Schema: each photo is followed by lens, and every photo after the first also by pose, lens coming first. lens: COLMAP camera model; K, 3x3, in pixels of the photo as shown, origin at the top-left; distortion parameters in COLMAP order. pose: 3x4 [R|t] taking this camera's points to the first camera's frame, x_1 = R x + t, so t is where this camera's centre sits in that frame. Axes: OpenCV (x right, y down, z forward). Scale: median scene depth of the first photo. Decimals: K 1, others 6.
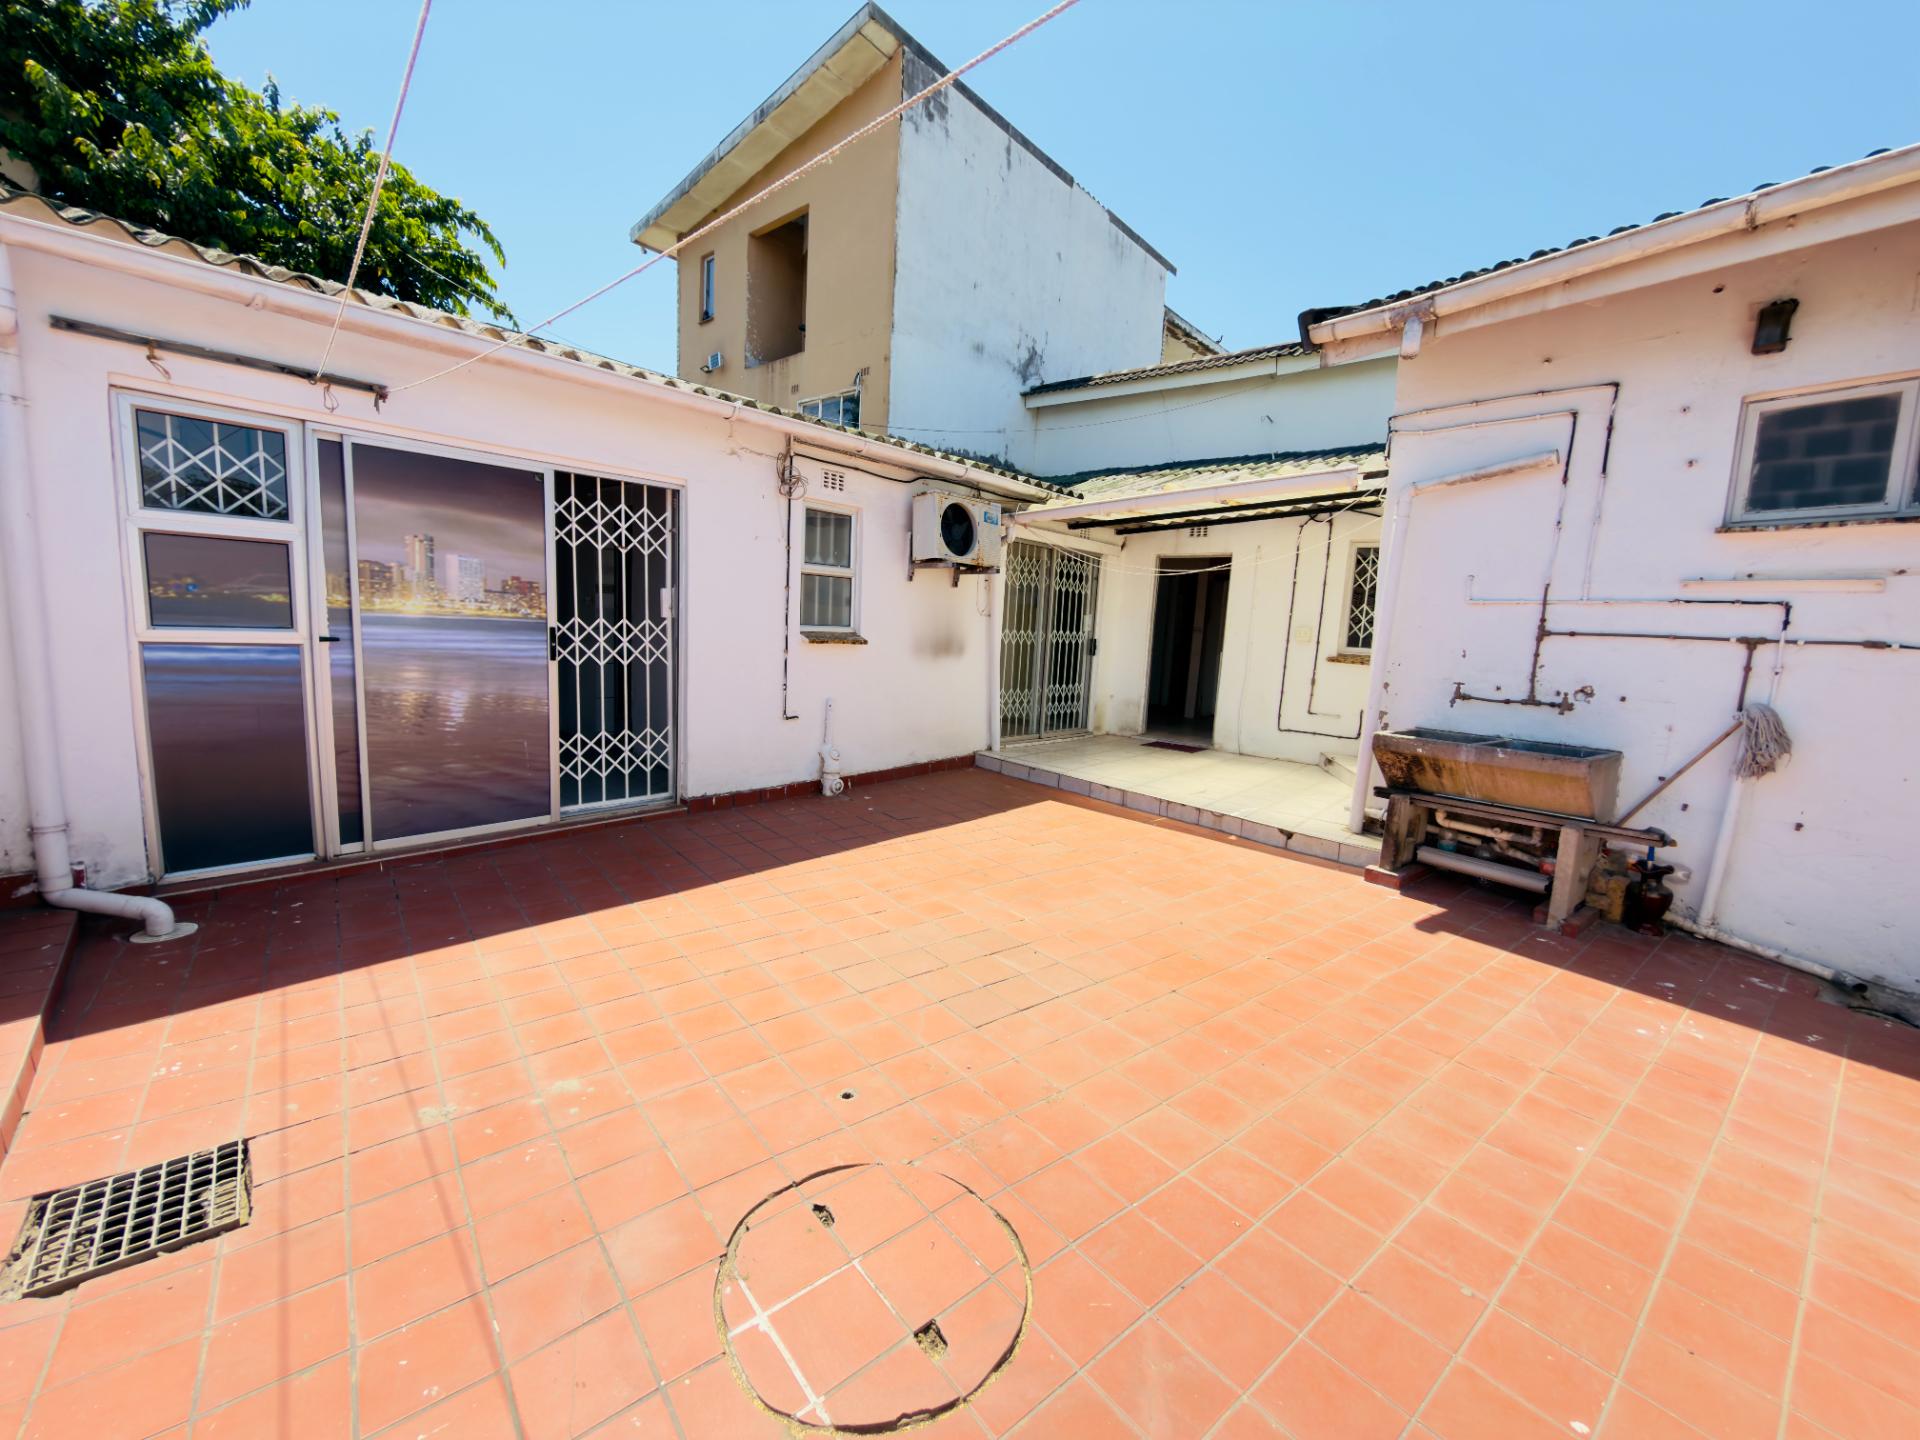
lens RADIAL K [[777.1, 0, 967.5], [0, 777.1, 723.6], [0, 0, 1]] dist [-0.005745, 0.001224]
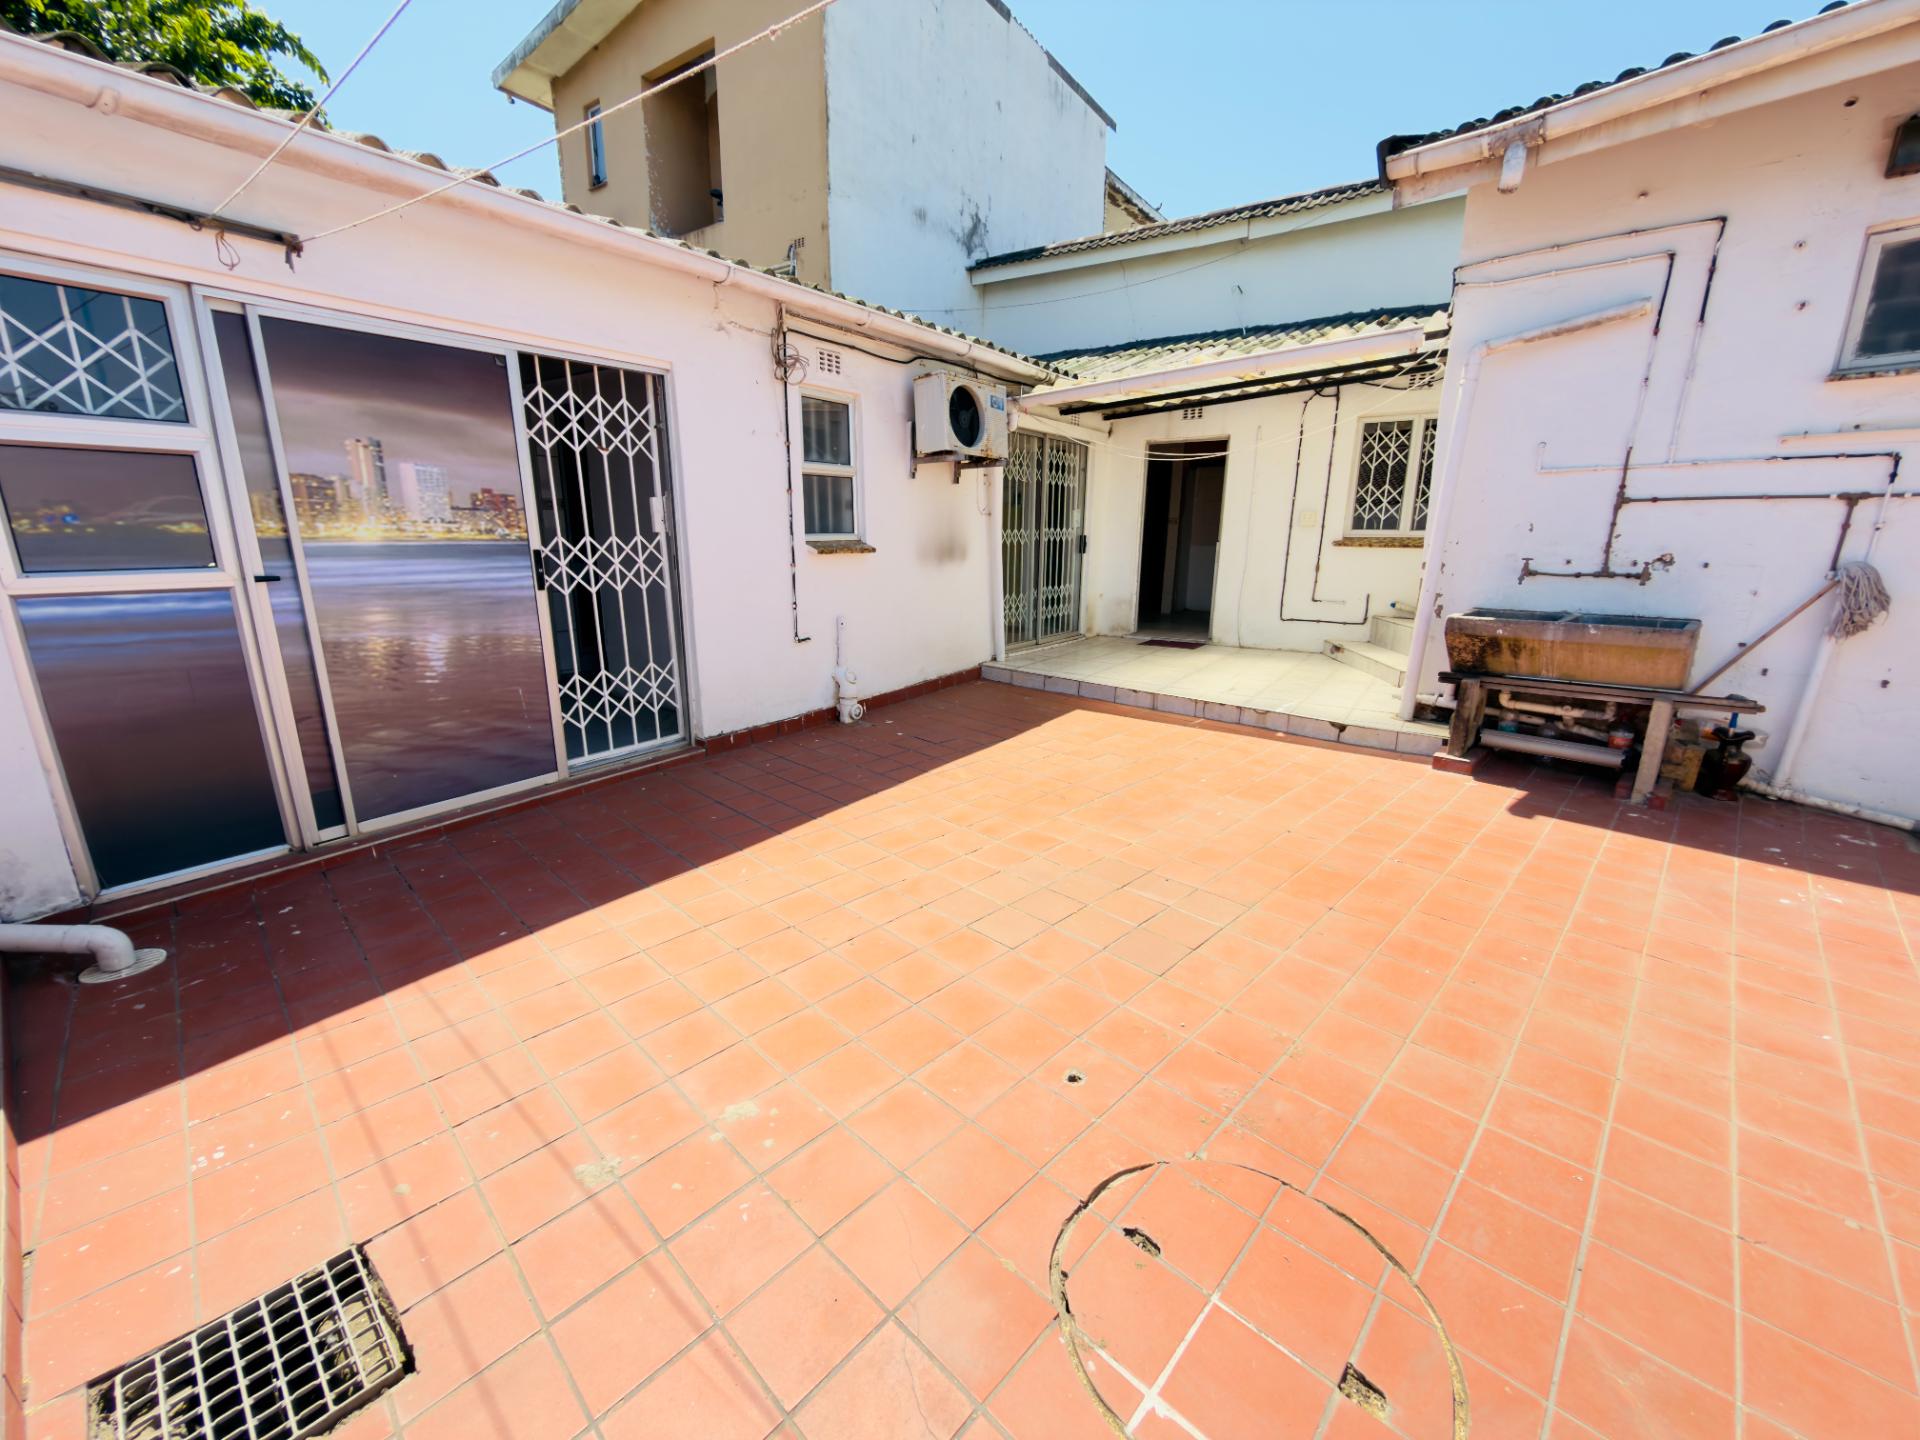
lens RADIAL K [[777.1, 0, 967.4], [0, 777.1, 718.4], [0, 0, 1]] dist [-0.005745, 0.001224]
pose [[0.992282, -0.075413, 0.098434, -0.185653], [0.063969, 0.991345, 0.114647, -0.011579], [-0.106228, -0.107466, 0.988517, 0.119053]]
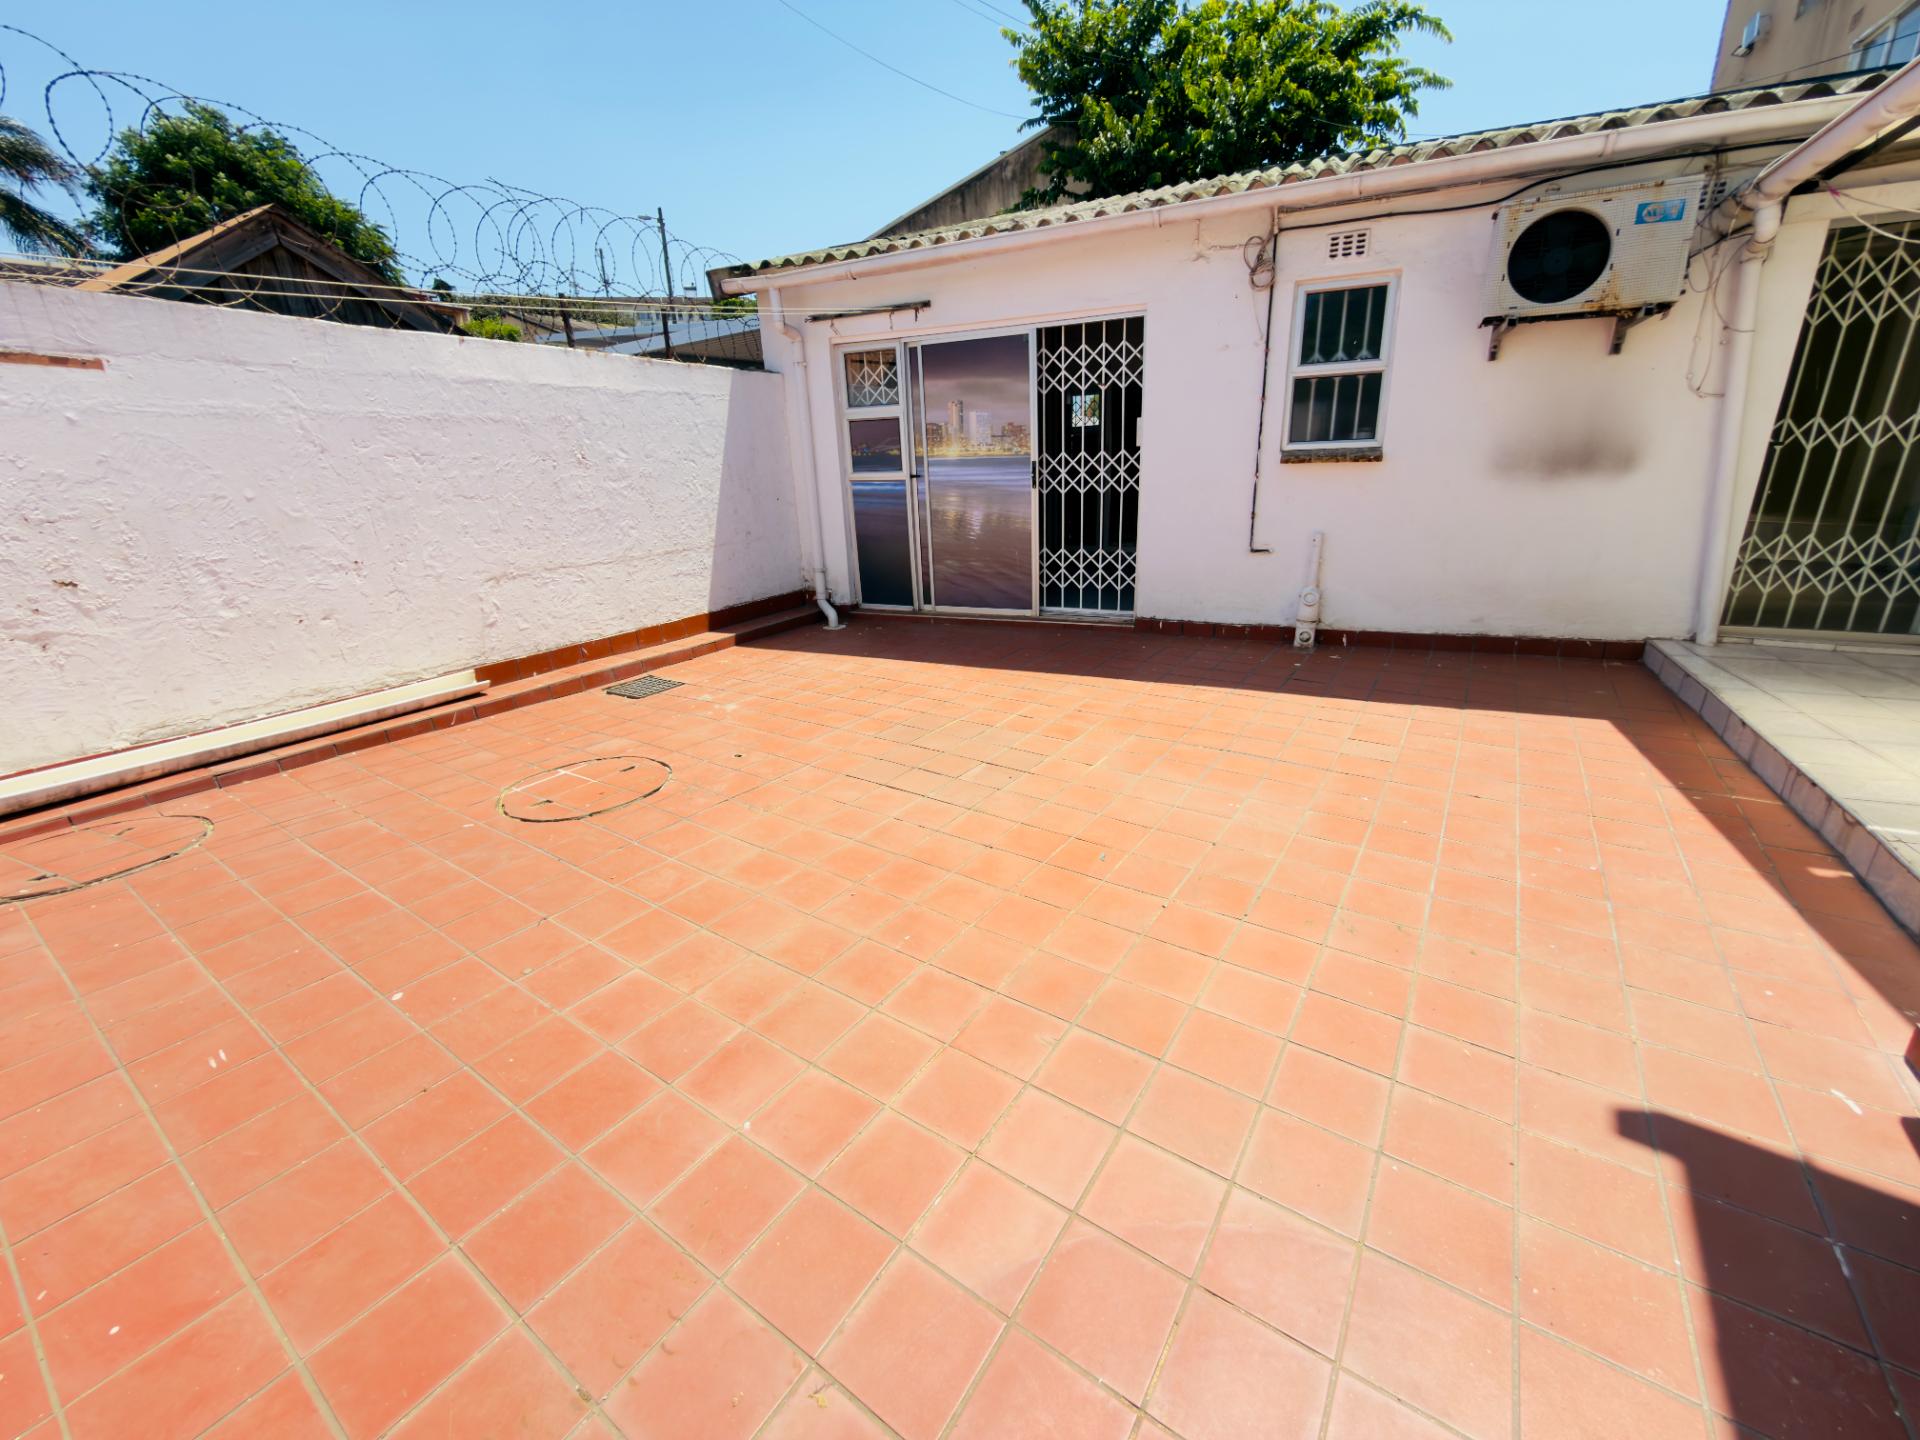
lens RADIAL K [[777.1, 0, 954.3], [0, 777.1, 734.4], [0, 0, 1]] dist [-0.005745, 0.001224]
pose [[0.270610, 0.255821, -0.928076, 0.794339], [-0.083919, 0.966645, 0.241983, 0.014104], [0.959024, 0.012400, 0.283053, 0.555033]]
